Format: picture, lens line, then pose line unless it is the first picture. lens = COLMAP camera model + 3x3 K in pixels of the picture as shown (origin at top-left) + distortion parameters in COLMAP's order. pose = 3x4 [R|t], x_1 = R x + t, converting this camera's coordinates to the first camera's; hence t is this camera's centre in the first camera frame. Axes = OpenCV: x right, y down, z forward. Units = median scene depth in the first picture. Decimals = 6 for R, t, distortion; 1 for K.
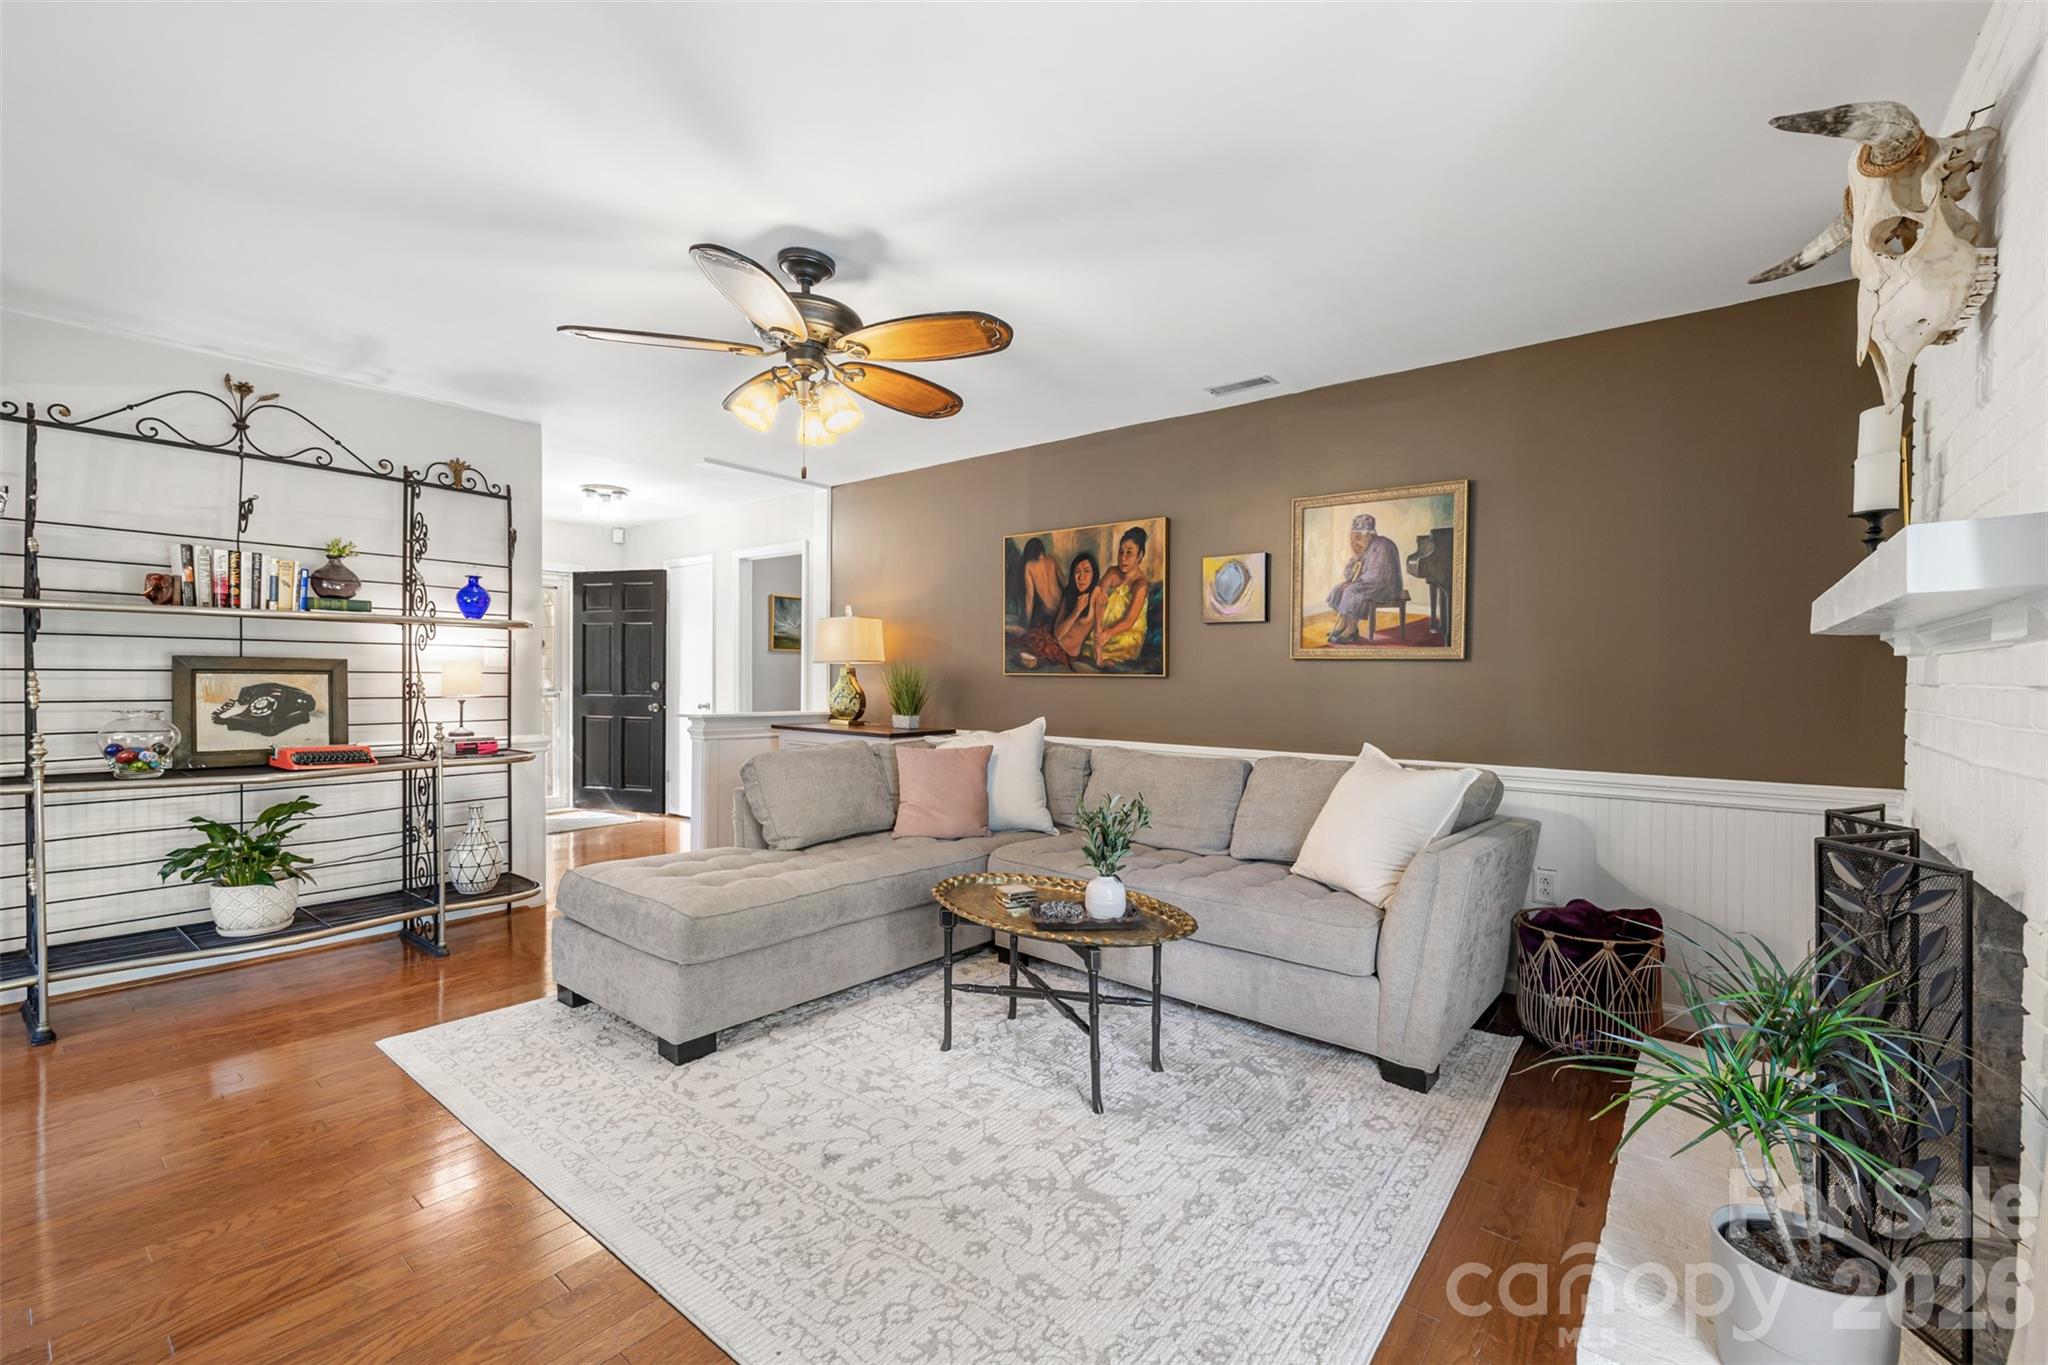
lens RADIAL K [[870.3, 0, 1006.5], [0, 870.3, 675.1], [0, 0, 1]] dist [-0.004823, 0.000025]
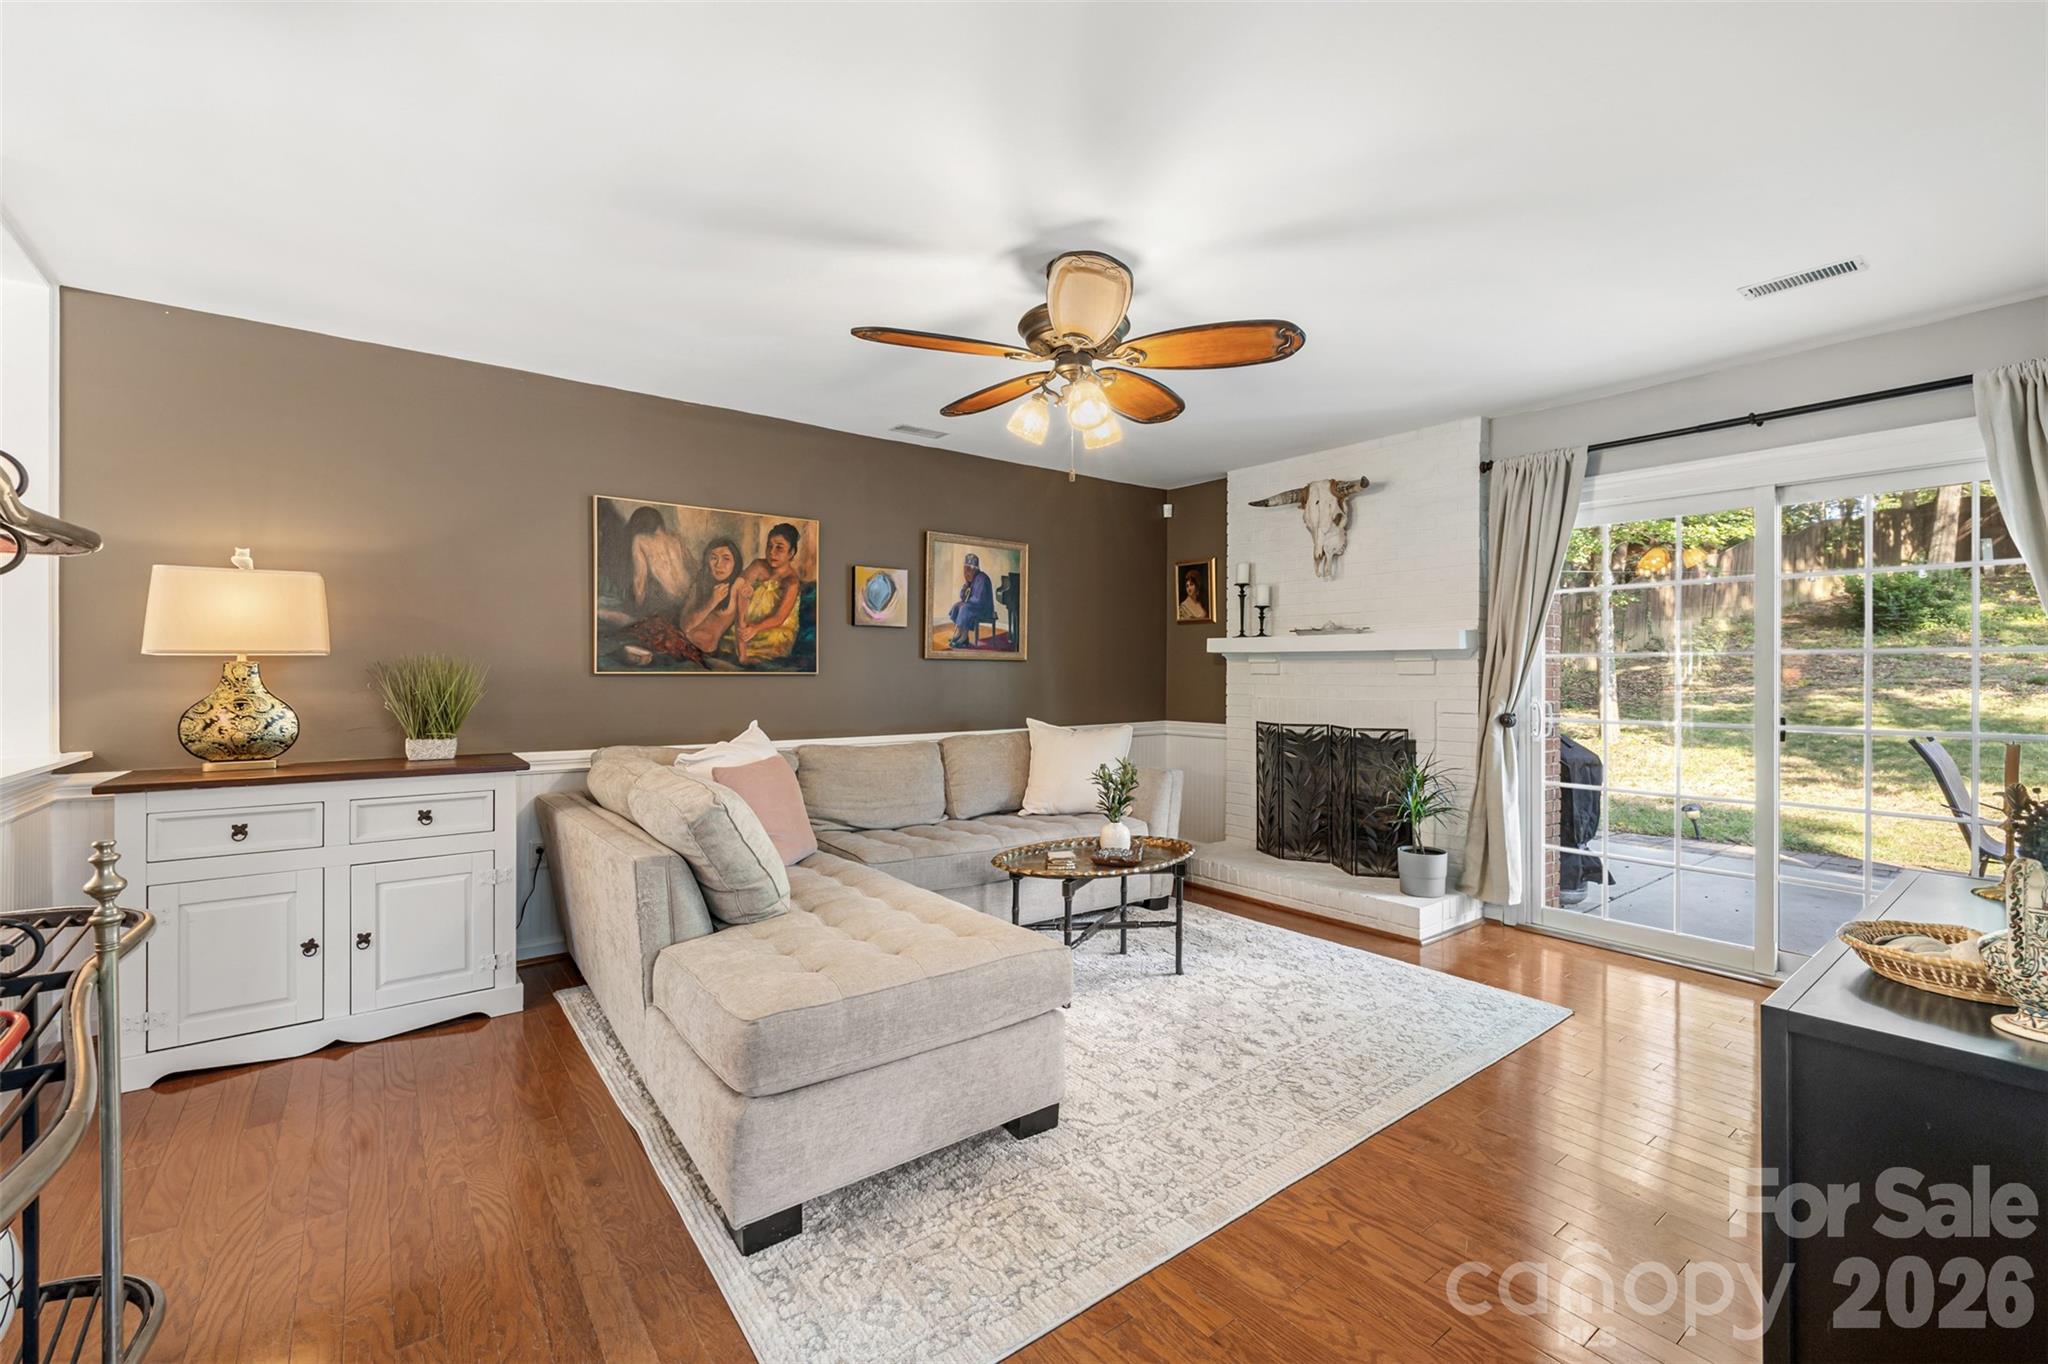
lens RADIAL K [[870.3, 0, 1023.3], [0, 870.3, 667.3], [0, 0, 1]] dist [-0.004823, 0.000025]
pose [[0.223623, 0.001809, 0.974674, -0.840135], [0.007373, 0.999967, -0.003547, -0.000866], [-0.974648, 0.007980, 0.223602, 0.574493]]
